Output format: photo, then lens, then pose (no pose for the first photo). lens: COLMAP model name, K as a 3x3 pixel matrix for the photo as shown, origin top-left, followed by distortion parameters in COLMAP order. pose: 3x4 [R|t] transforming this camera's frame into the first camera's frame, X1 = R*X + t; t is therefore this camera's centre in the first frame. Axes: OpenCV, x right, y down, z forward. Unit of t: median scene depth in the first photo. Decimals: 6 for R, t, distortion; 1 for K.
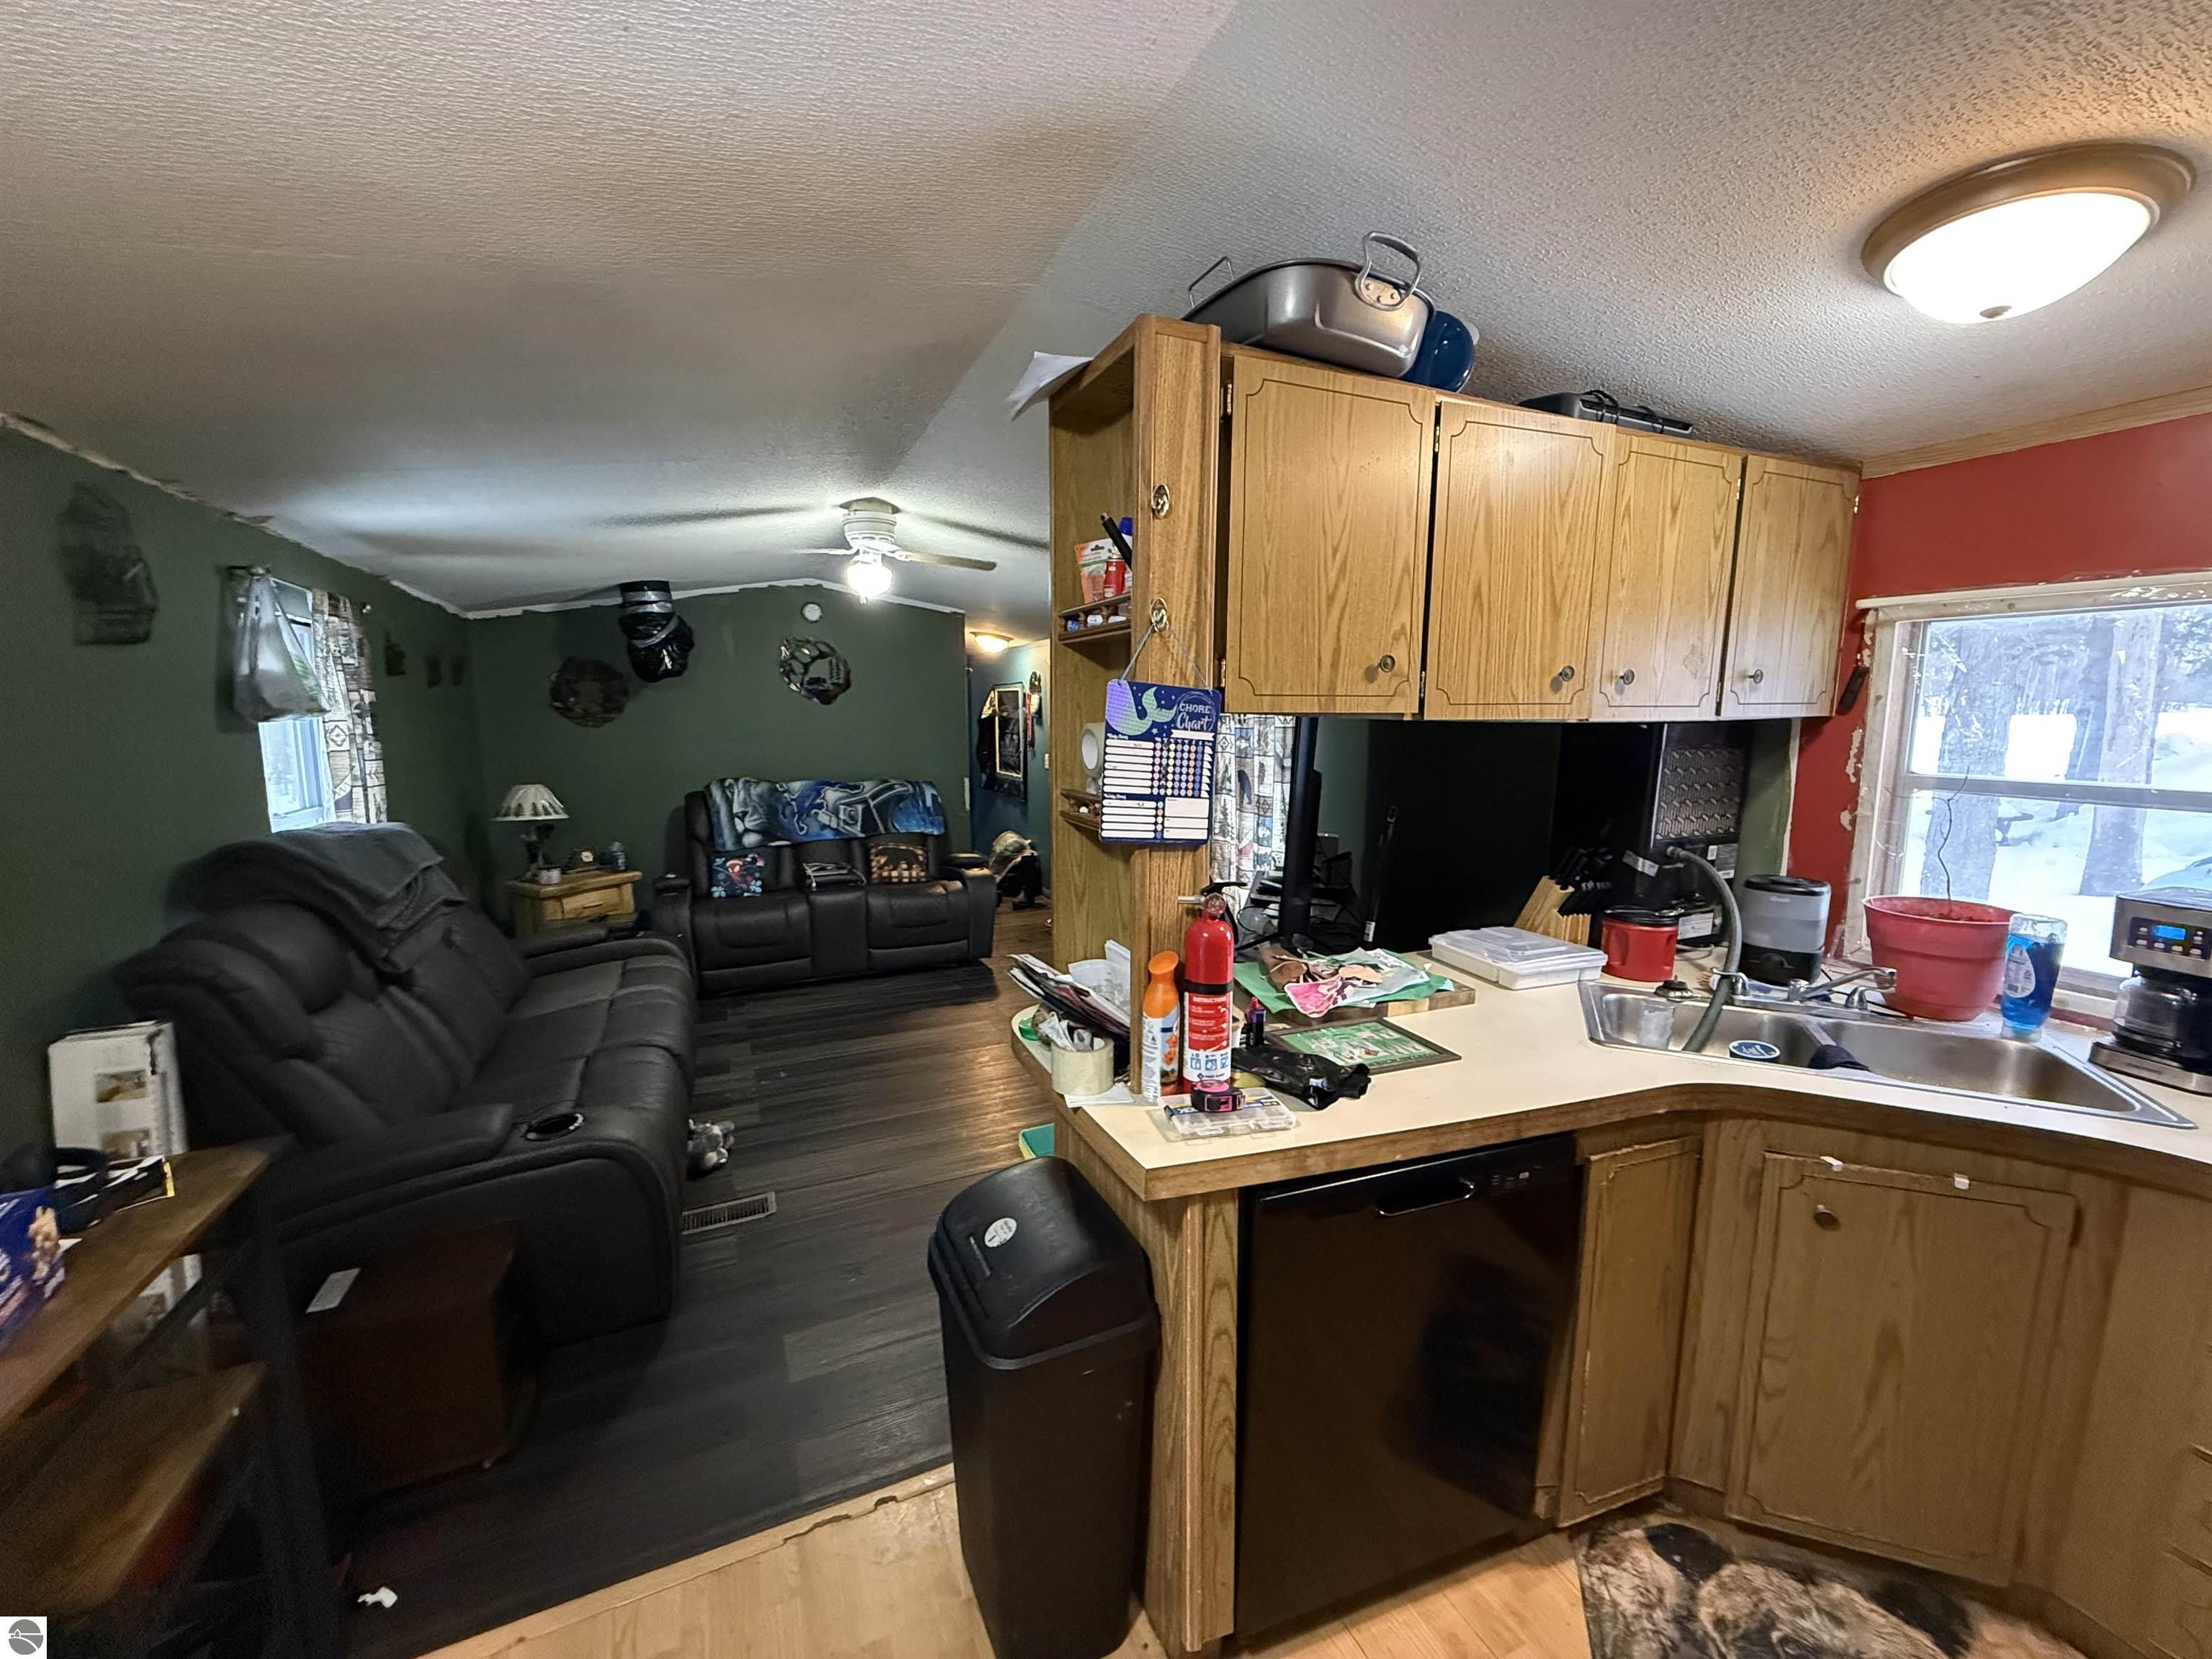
lens RADIAL K [[883.7, 0, 1103.5], [0, 883.7, 837.3], [0, 0, 1]] dist [-0.001308, 0.000231]
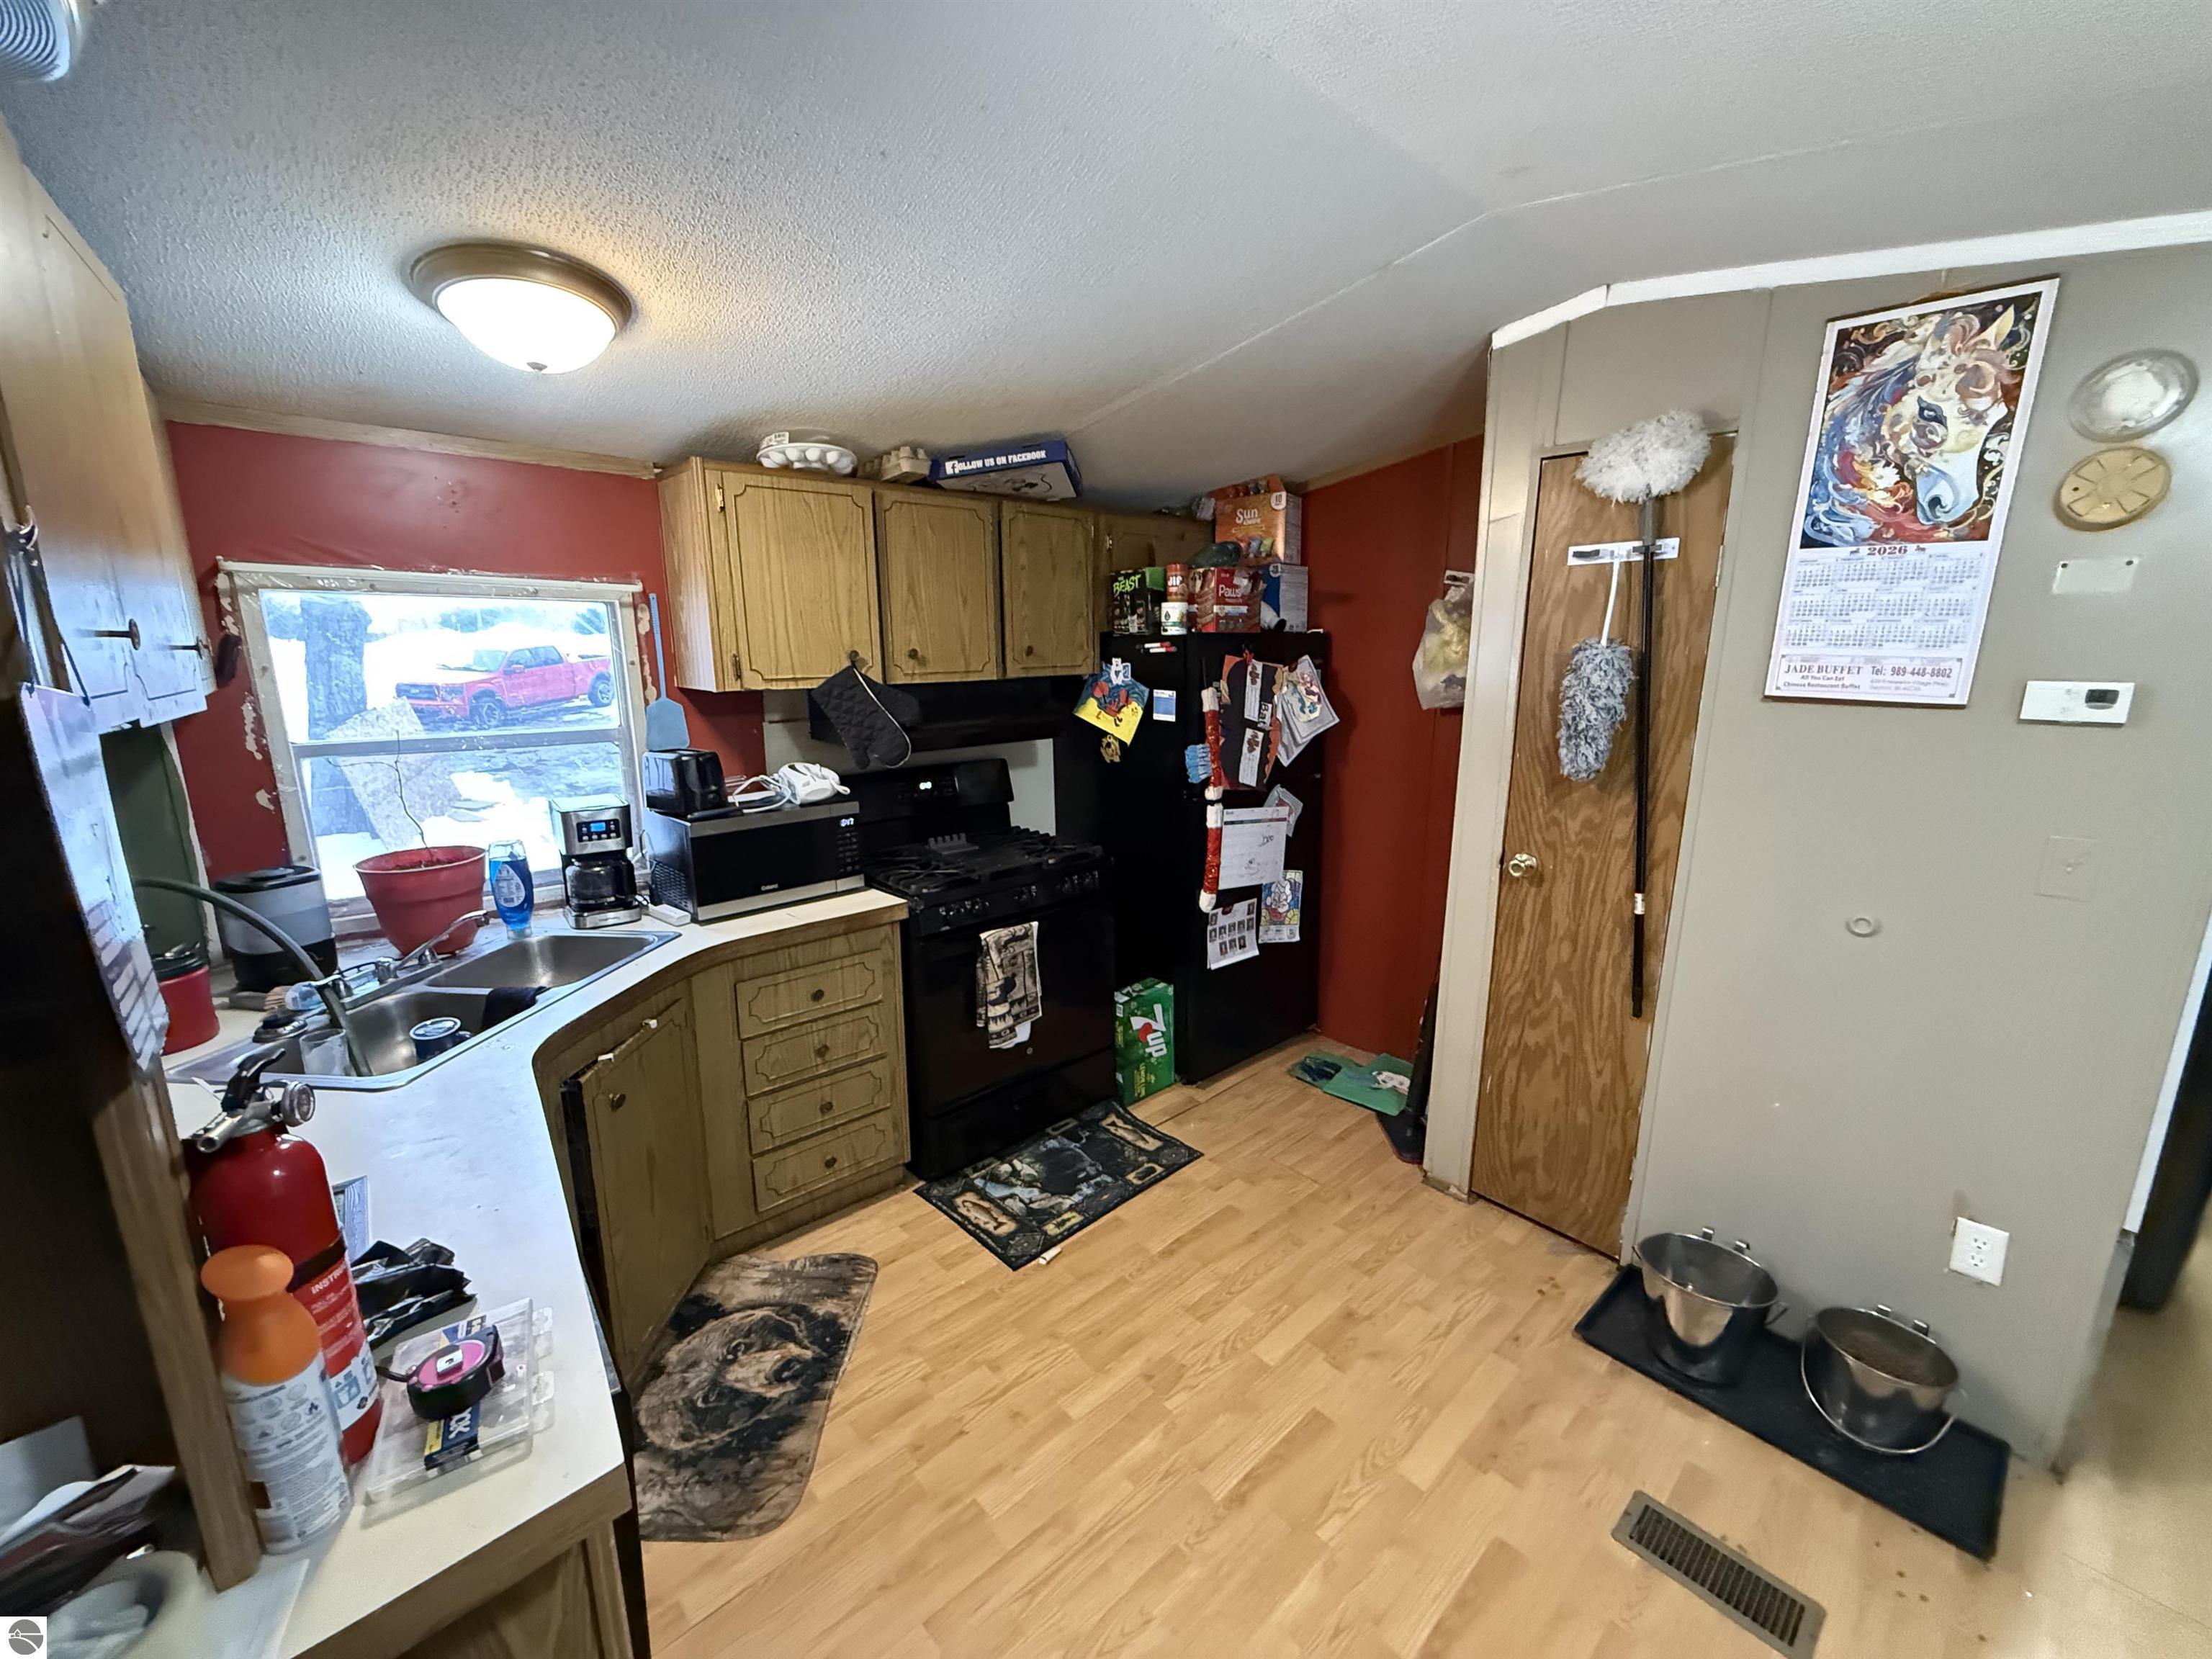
lens RADIAL K [[883.7, 0, 1094.5], [0, 883.7, 836.4], [0, 0, 1]] dist [-0.001308, 0.000231]
pose [[-0.319107, -0.193748, 0.927703, -0.438367], [0.139876, 0.958531, 0.248300, -0.126535], [-0.937340, 0.208997, -0.278774, 0.610211]]
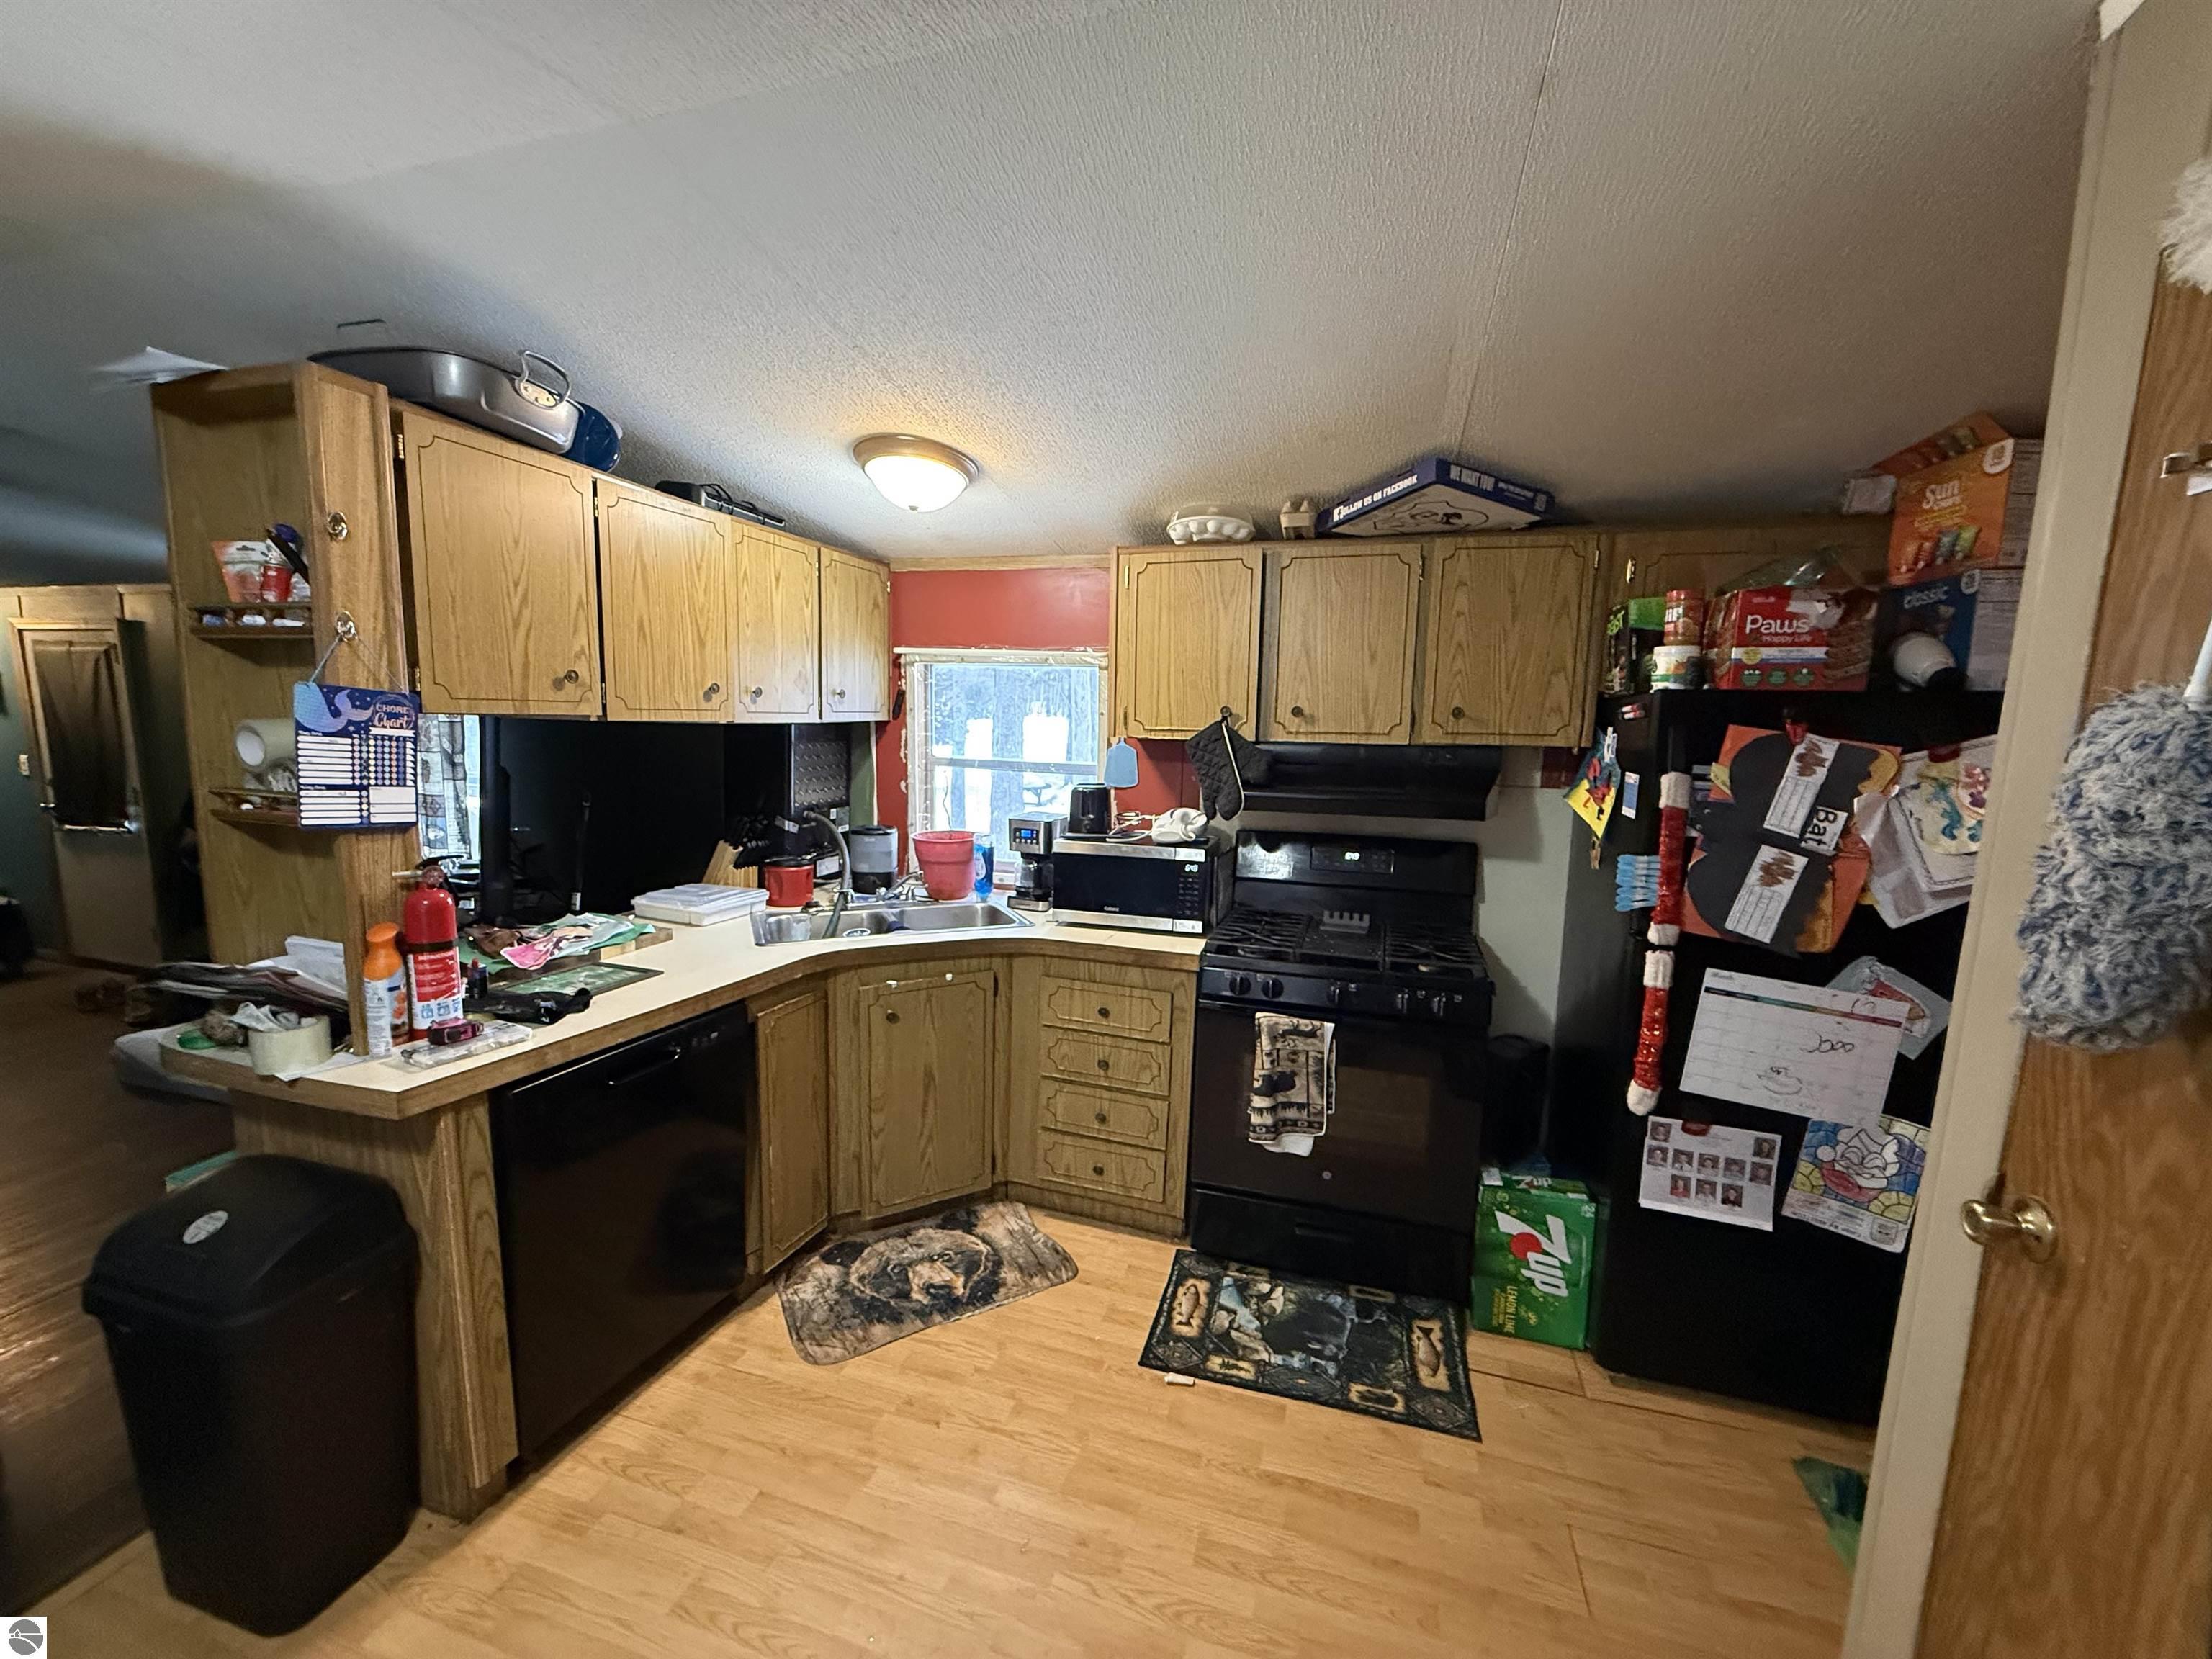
lens RADIAL K [[883.7, 0, 1106.4], [0, 883.7, 833.8], [0, 0, 1]] dist [-0.001308, 0.000231]
pose [[0.656637, -0.083192, 0.749605, -0.152150], [0.081314, 0.995913, 0.039299, 0.044147], [-0.749811, 0.035148, 0.660718, -0.428203]]
